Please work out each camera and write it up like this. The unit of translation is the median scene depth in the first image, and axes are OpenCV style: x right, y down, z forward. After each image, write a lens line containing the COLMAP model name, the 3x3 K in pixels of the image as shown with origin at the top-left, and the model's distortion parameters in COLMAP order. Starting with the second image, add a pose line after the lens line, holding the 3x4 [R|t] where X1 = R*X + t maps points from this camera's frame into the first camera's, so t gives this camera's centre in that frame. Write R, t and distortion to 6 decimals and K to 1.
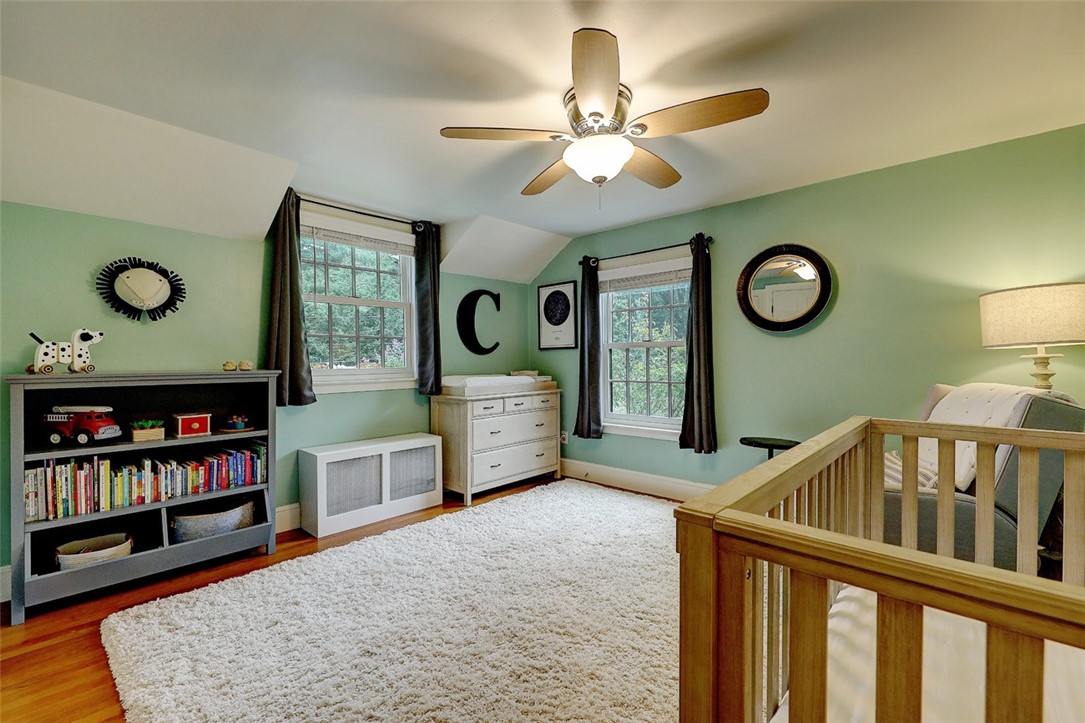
lens RADIAL K [[472.0, 0, 544.4], [0, 472.0, 364.3], [0, 0, 1]] dist [0.000420, 0.000187]
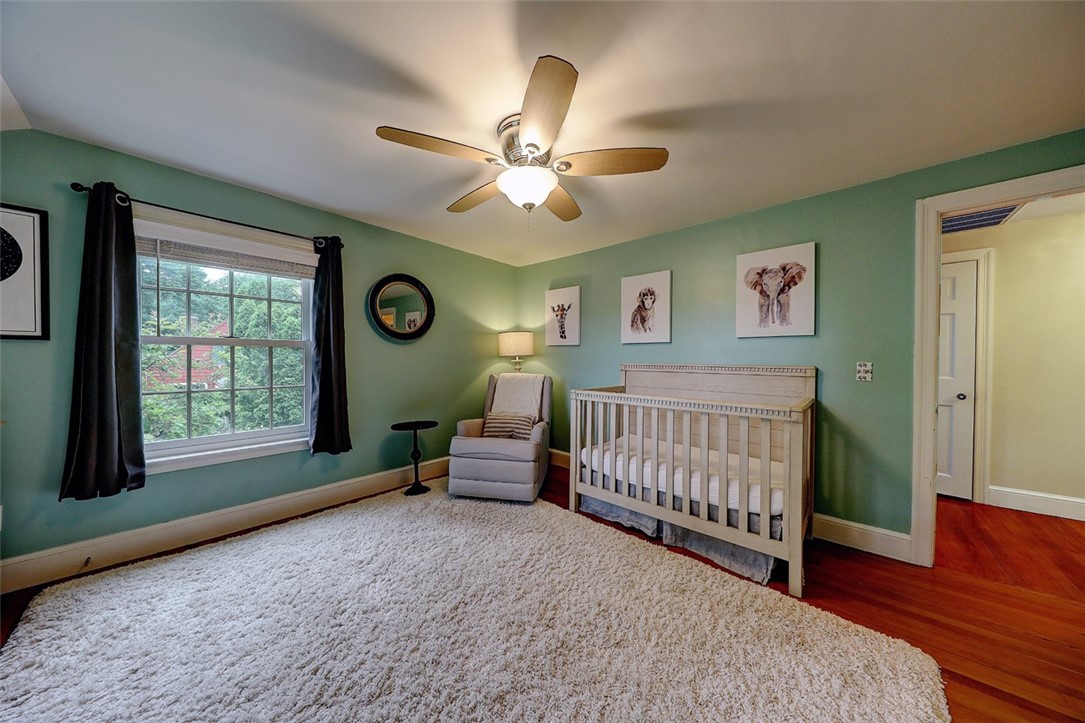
lens RADIAL K [[344.2, 0, 541.8], [0, 344.2, 366.4], [0, 0, 1]] dist [0.000062, -0.000003]
pose [[-0.009676, -0.009750, 0.999906, -0.376300], [0.002802, 0.999948, 0.009777, -0.006450], [-0.999949, 0.002896, -0.009649, 0.513688]]
